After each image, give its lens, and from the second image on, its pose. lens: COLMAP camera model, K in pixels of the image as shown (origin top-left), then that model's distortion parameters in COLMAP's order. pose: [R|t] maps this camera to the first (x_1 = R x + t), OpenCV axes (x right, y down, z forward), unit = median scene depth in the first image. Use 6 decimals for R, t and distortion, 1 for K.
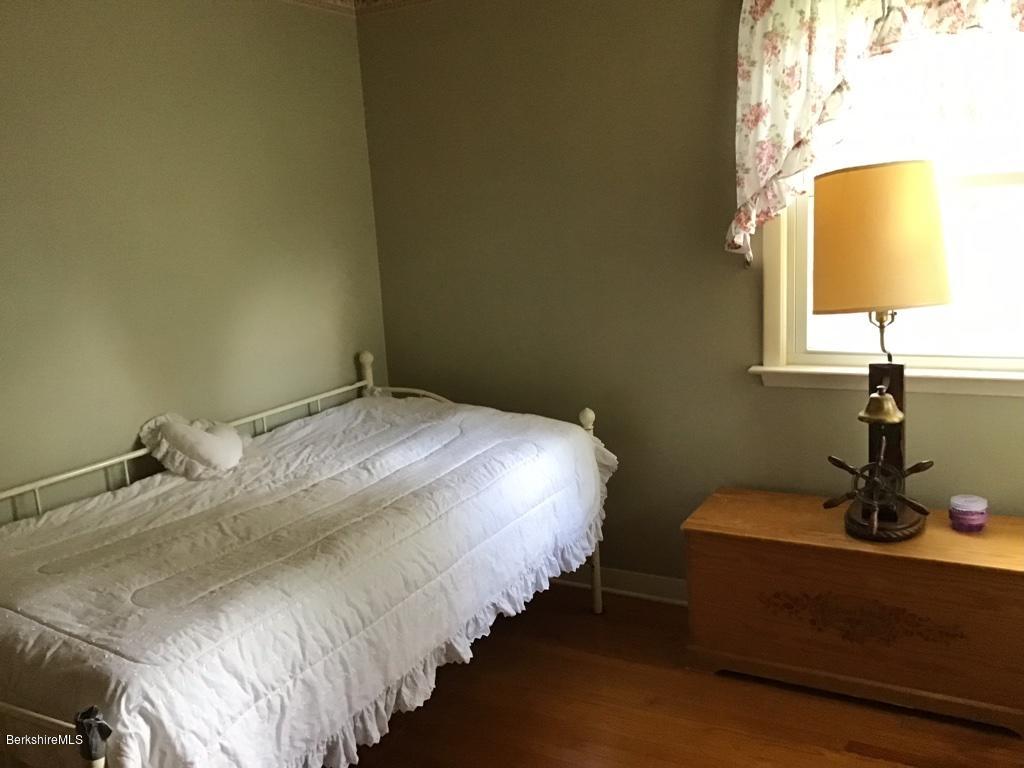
lens RADIAL K [[915.8, 0, 512.8], [0, 915.8, 381.0], [0, 0, 1]] dist [0.096970, -0.161380]
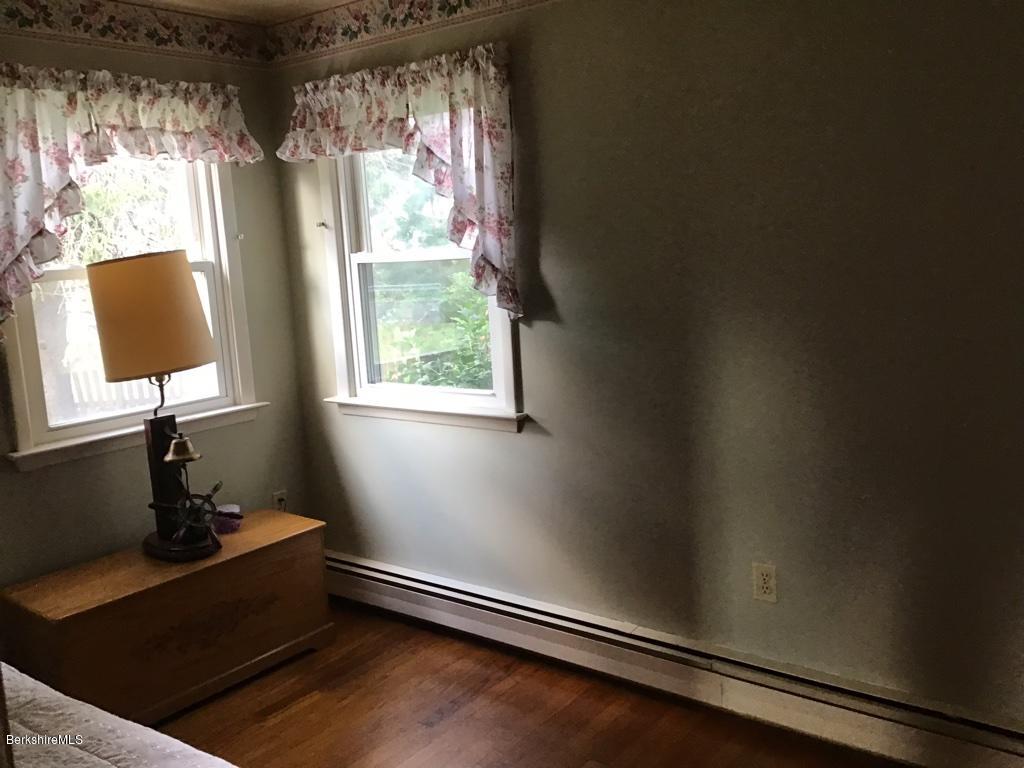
lens RADIAL K [[915.8, 0, 512.8], [0, 915.8, 381.0], [0, 0, 1]] dist [0.096970, -0.161380]
pose [[0.140347, -0.098473, 0.985193, -0.696471], [0.232949, 0.970393, 0.063809, -0.033492], [-0.962309, 0.220544, 0.159131, 0.355394]]
